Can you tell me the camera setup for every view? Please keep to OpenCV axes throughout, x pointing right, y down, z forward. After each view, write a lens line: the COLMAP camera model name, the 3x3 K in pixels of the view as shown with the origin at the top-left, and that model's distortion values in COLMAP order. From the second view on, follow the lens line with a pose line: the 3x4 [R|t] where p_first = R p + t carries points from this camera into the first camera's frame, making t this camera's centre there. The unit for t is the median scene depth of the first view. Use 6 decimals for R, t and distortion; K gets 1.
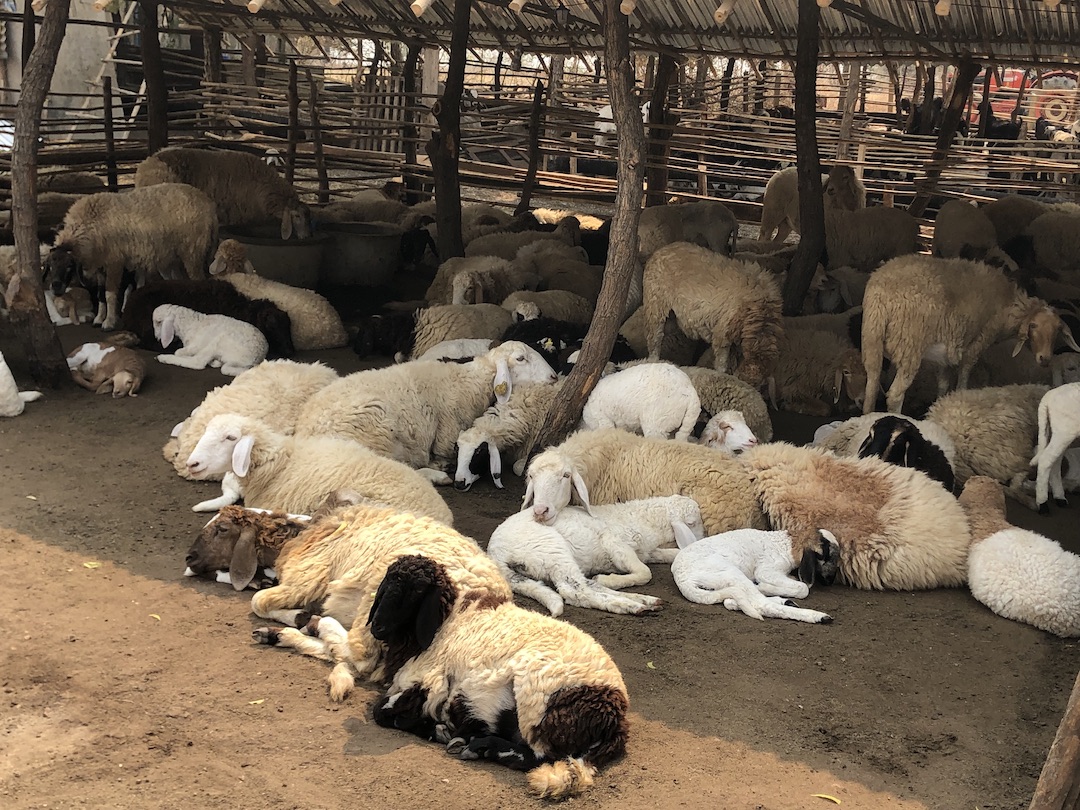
lens RADIAL K [[1377.2, 0, 553.5], [0, 1377.2, 403.2], [0, 0, 1]] dist [0.196158, -0.642746]
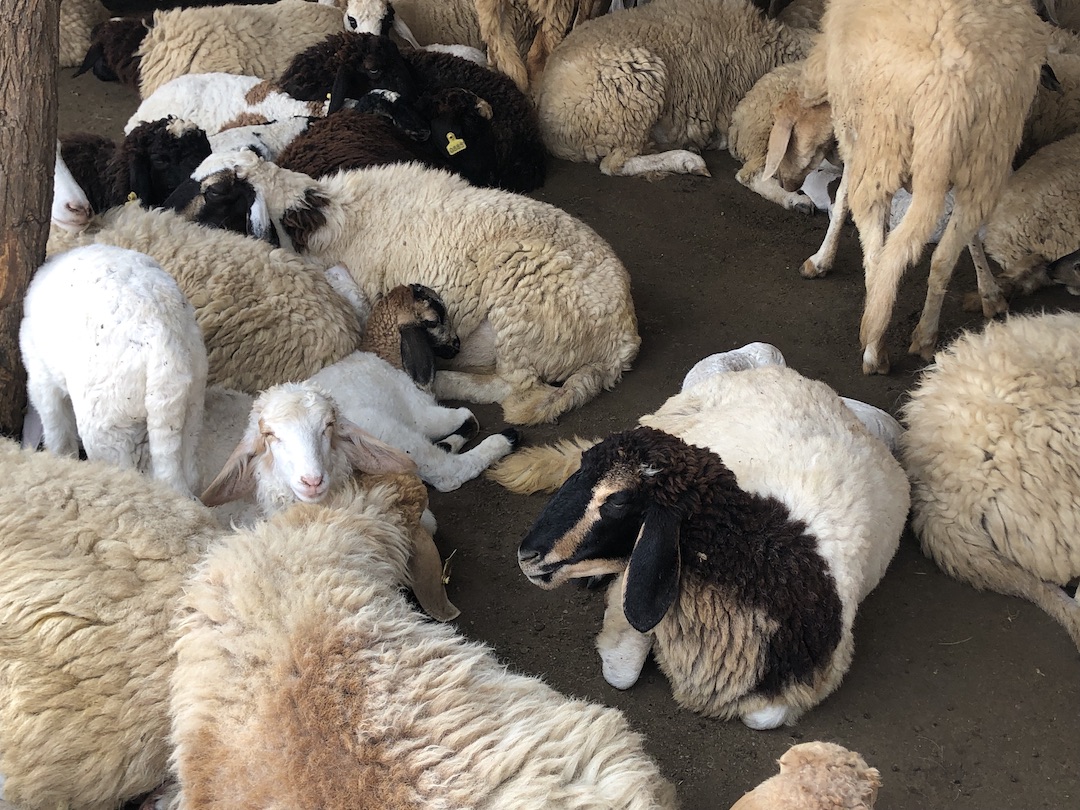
lens RADIAL K [[1368.5, 0, 540.0], [0, 1368.5, 405.0], [0, 0, 1]] dist [0.074824, -0.237527]
pose [[0.961971, 0.122864, -0.243961, 0.266461], [-0.055802, 0.962689, 0.264795, -0.089113], [0.267393, -0.241111, 0.932934, 0.594708]]
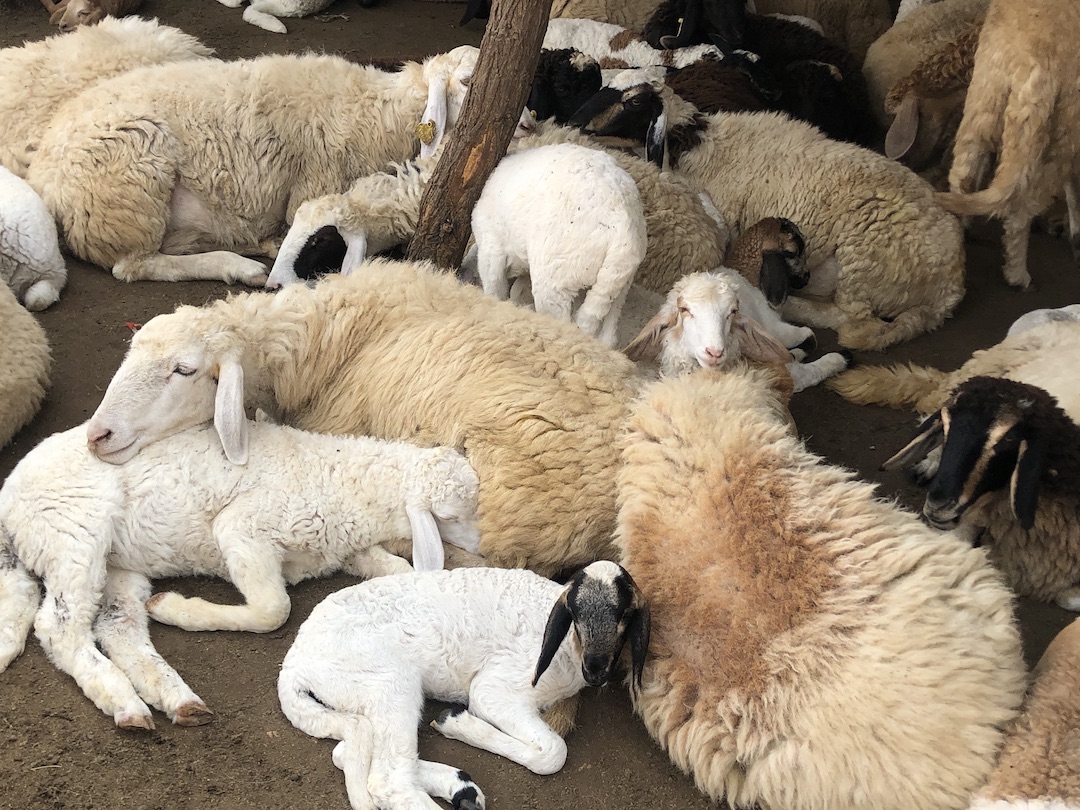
lens RADIAL K [[1377.2, 0, 553.5], [0, 1377.2, 403.2], [0, 0, 1]] dist [0.196158, -0.642746]
pose [[0.897589, 0.253576, -0.360602, 0.241925], [-0.151263, 0.945498, 0.288361, -0.076637], [0.414070, -0.204284, 0.887025, 0.492354]]
